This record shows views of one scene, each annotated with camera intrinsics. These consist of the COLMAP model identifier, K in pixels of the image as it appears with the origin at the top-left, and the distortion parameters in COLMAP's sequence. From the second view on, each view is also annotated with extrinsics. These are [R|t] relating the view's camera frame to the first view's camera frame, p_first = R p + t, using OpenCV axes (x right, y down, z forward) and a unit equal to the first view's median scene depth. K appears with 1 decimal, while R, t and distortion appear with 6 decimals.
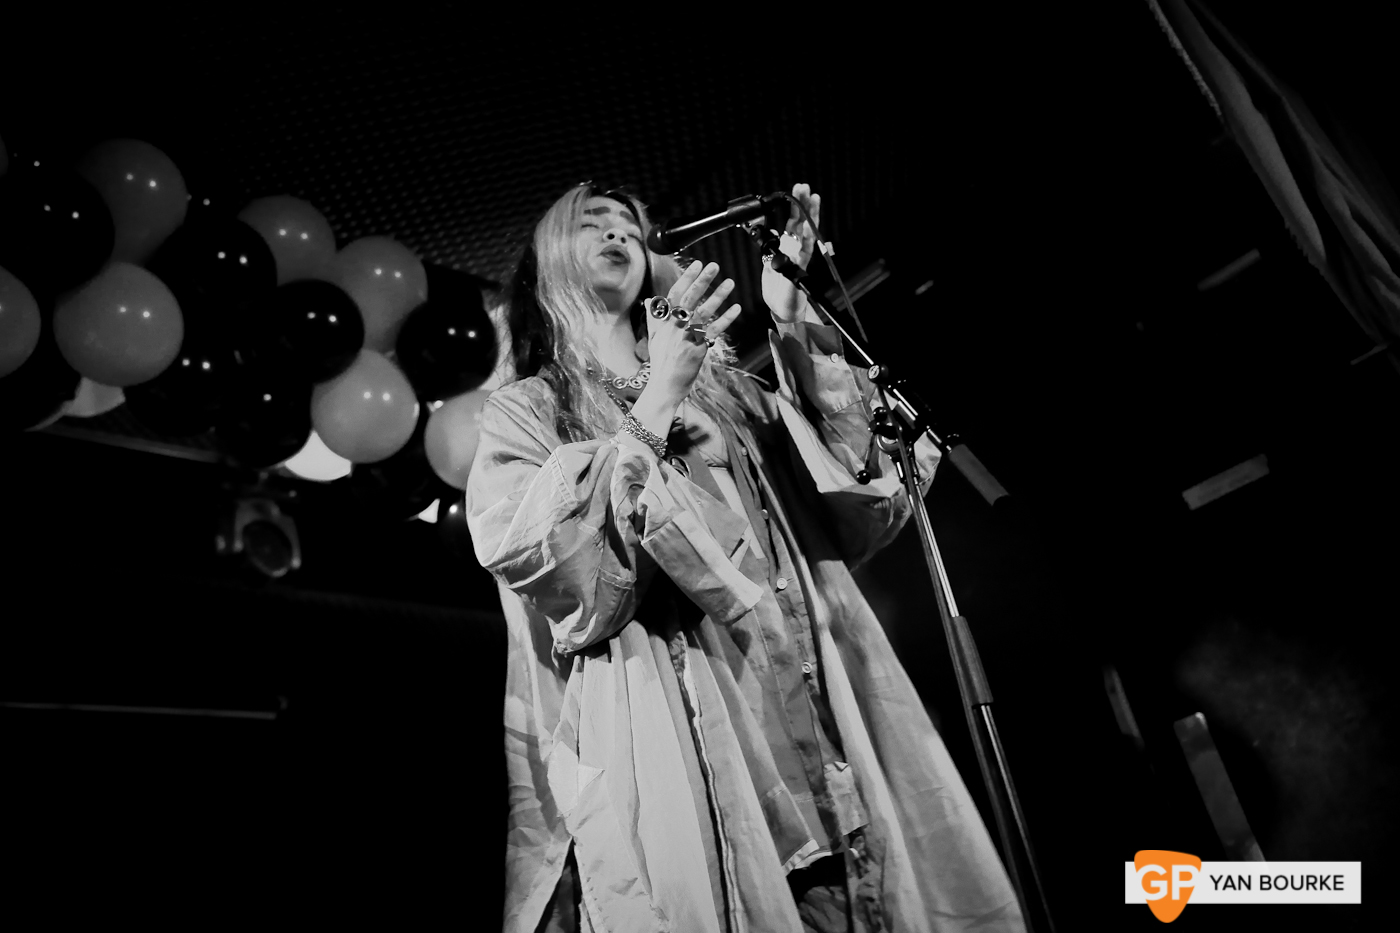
lens RADIAL K [[1480.9, 0, 656.0], [0, 1480.9, 469.8], [0, 0, 1]] dist [0.149952, 0.038966]
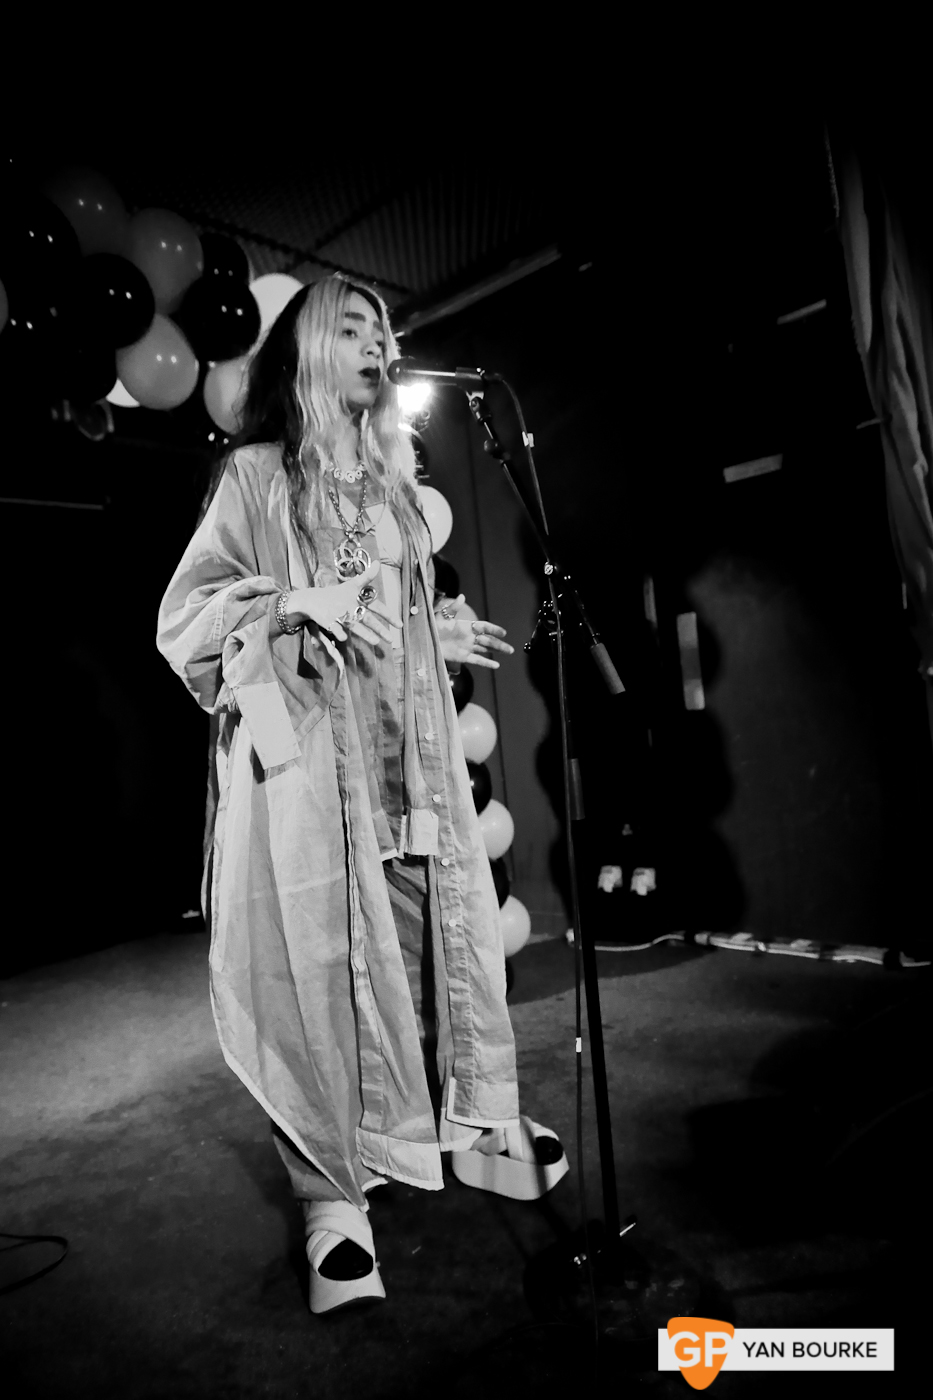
lens RADIAL K [[900.3, 0, 434.5], [0, 900.3, 790.7], [0, 0, 1]] dist [-0.040624, 0.068498]
pose [[0.990782, 0.062943, 0.119952, -0.023508], [-0.117294, 0.841608, 0.527198, -0.166929], [-0.067769, -0.536408, 0.841233, 0.114473]]
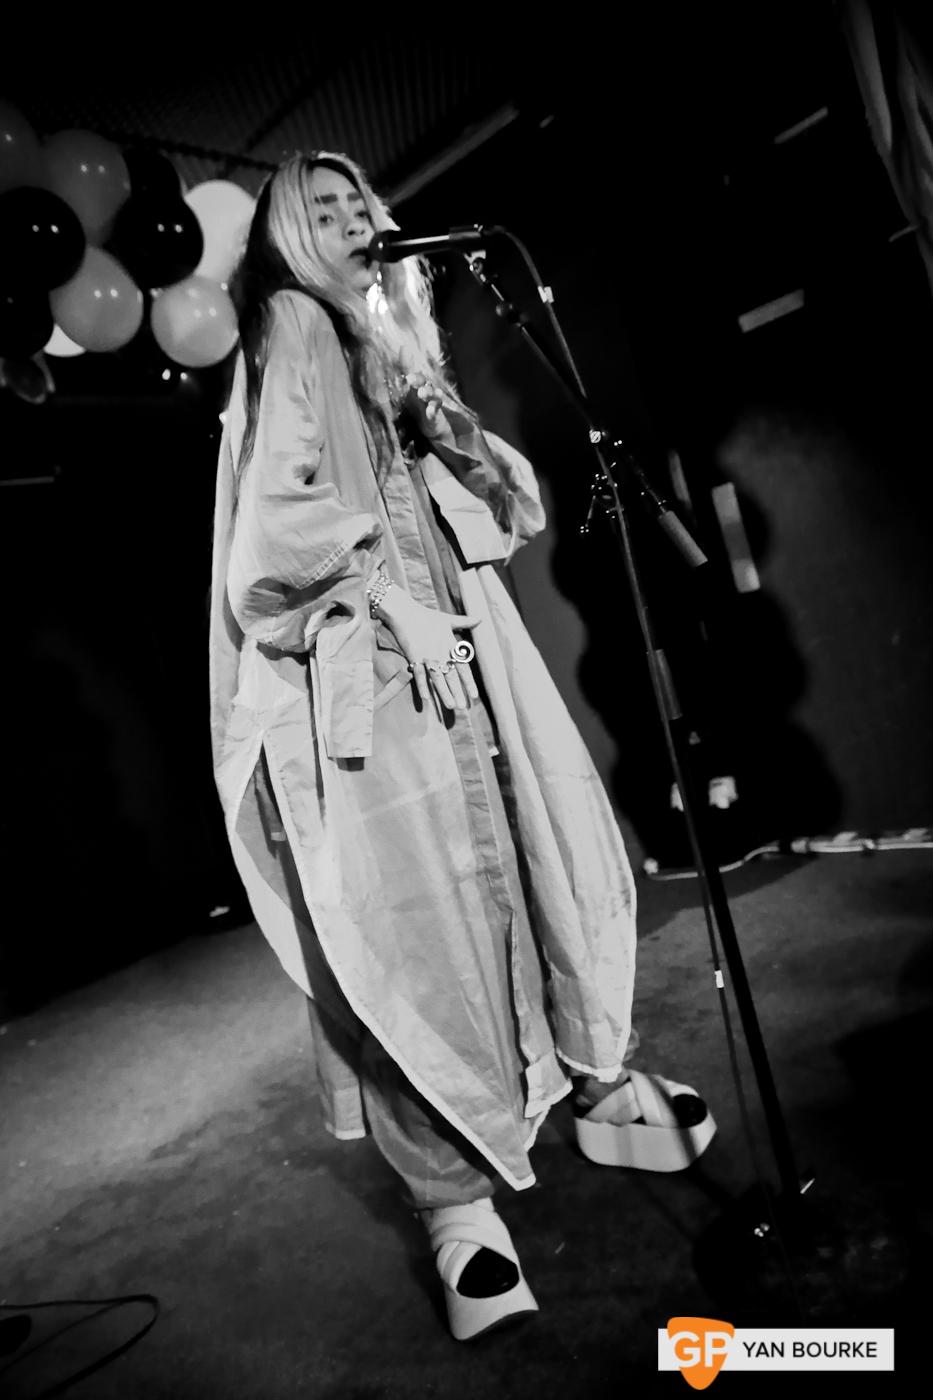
lens RADIAL K [[996.1, 0, 432.9], [0, 996.1, 724.1], [0, 0, 1]] dist [-0.041675, 0.072089]
pose [[0.990318, -0.093193, 0.102887, -0.043258], [0.027283, 0.857369, 0.513978, -0.147293], [-0.136111, -0.506195, 0.851611, 0.129377]]
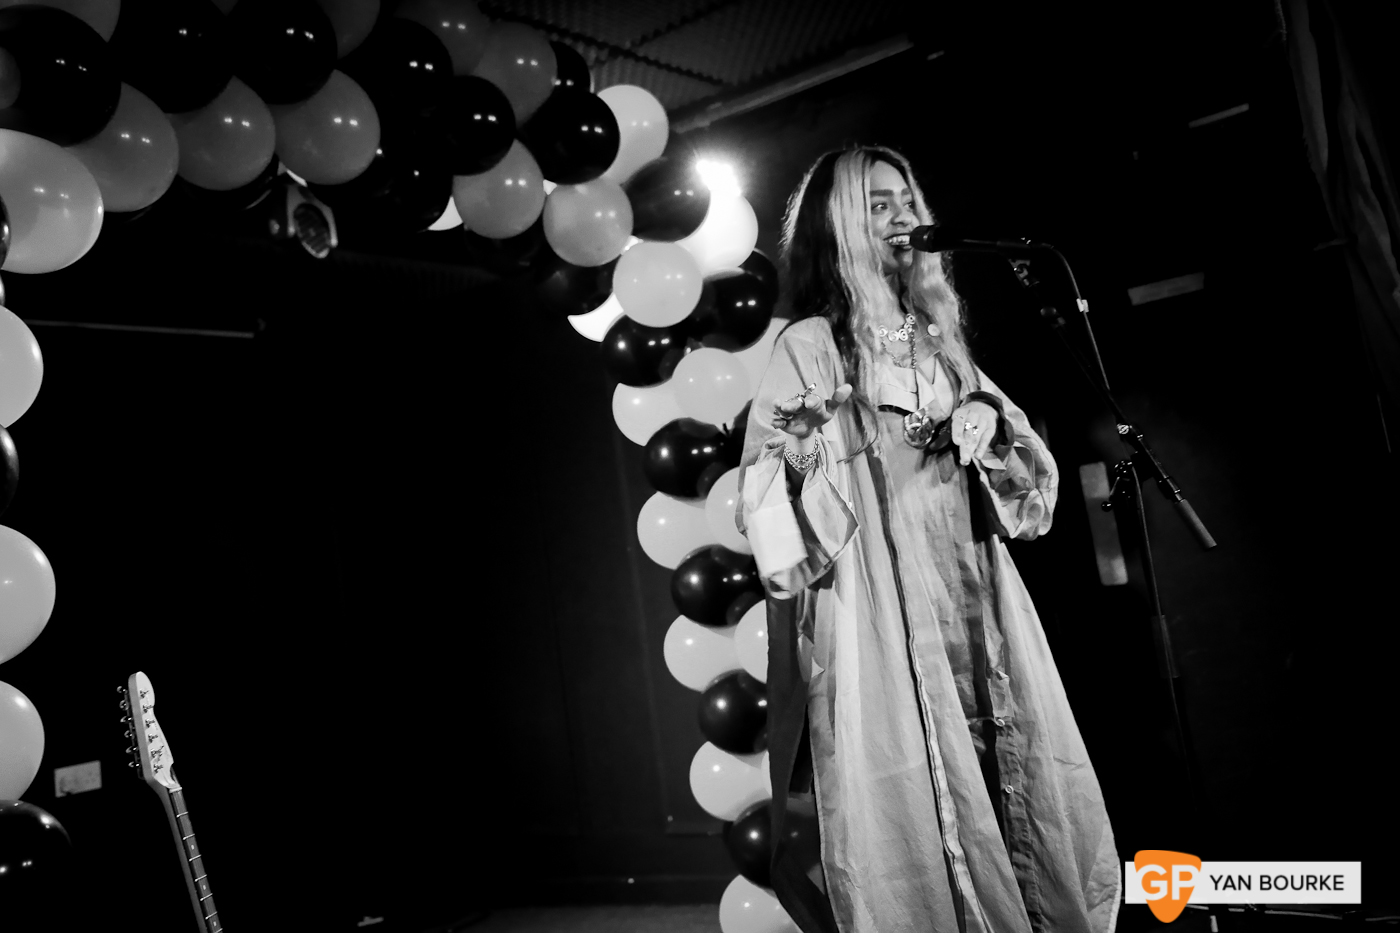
lens RADIAL K [[1480.9, 0, 656.0], [0, 1480.9, 469.8], [0, 0, 1]] dist [0.149952, 0.038966]
pose [[0.976631, 0.064893, 0.204894, -0.287984], [-0.133578, 0.930113, 0.342121, -0.236740], [-0.168373, -0.361495, 0.917045, -0.107907]]
